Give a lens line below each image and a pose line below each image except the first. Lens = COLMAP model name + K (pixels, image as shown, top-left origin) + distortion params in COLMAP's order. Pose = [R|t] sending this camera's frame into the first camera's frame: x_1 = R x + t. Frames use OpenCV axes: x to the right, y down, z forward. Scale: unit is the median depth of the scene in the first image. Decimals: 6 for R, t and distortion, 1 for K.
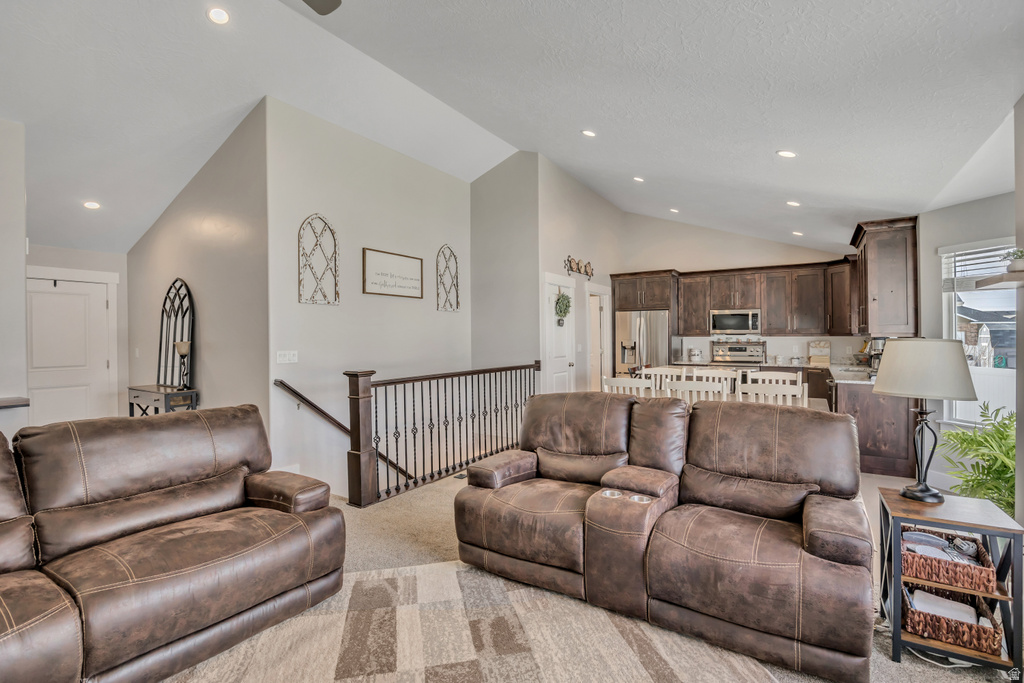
lens RADIAL K [[452.9, 0, 511.0], [0, 452.9, 335.1], [0, 0, 1]] dist [-0.014010, 0.000371]
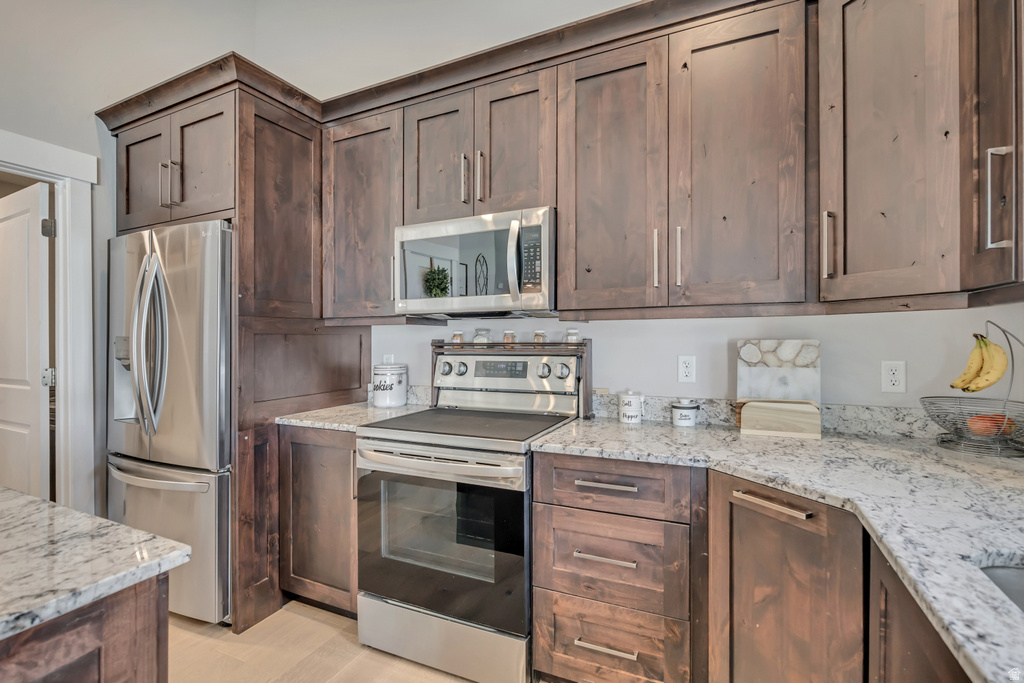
lens RADIAL K [[464.5, 0, 512.0], [0, 464.5, 341.5], [0, 0, 1]] dist [0.000001, -0.000039]
pose [[0.989571, 0.001398, 0.144040, 0.502570], [-0.002349, 0.999977, 0.006431, 0.013036], [-0.144028, -0.006702, 0.989551, 0.763079]]
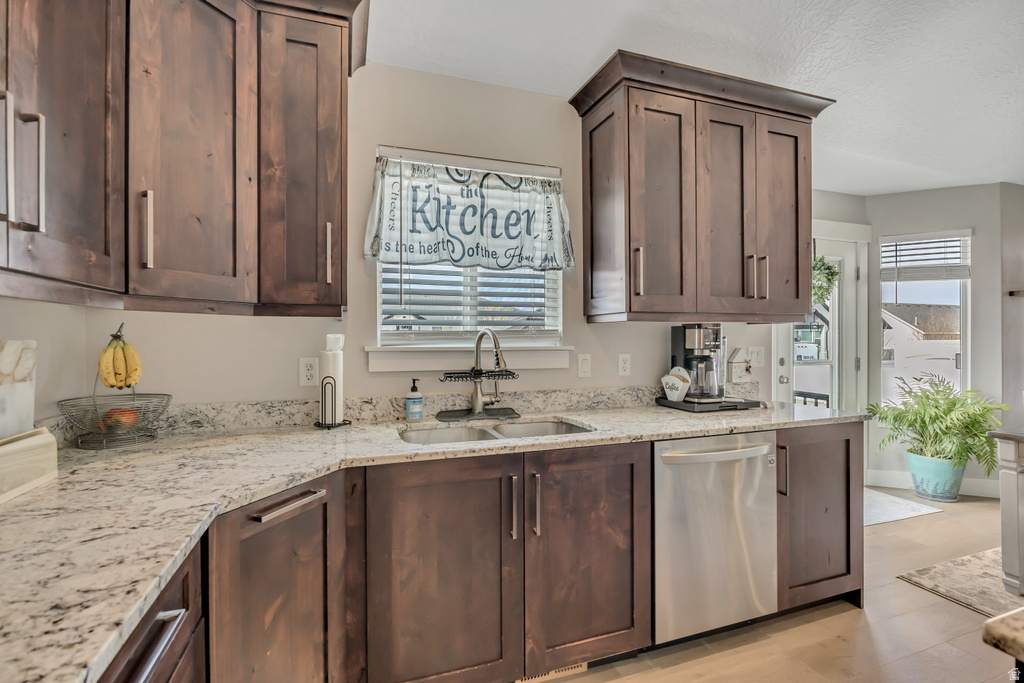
lens RADIAL K [[484.7, 0, 510.2], [0, 484.7, 333.4], [0, 0, 1]] dist [0.001715, -0.000169]
pose [[-0.792822, 0.009529, 0.609378, 0.449090], [0.003821, 0.999936, -0.010664, 0.013126], [-0.609441, -0.006126, -0.792808, 1.012128]]
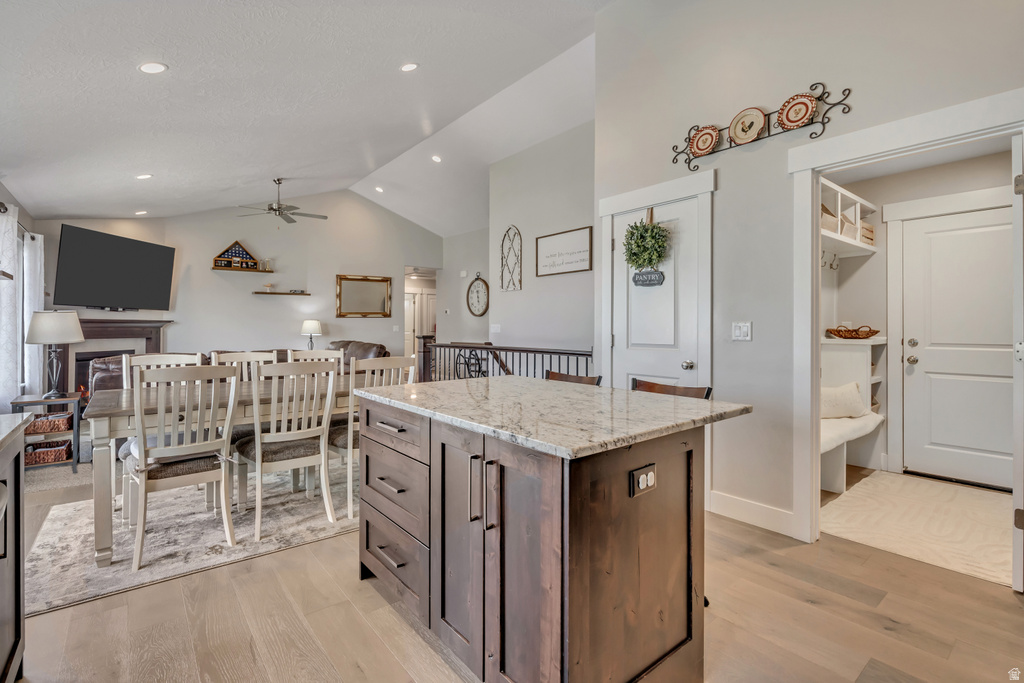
lens RADIAL K [[484.7, 0, 510.2], [0, 484.7, 333.4], [0, 0, 1]] dist [0.001715, -0.000169]
pose [[-0.321054, 0.020742, -0.946834, 0.612189], [0.006461, 0.999785, 0.019712, 0.020606], [0.947039, 0.000211, -0.321119, 0.915109]]
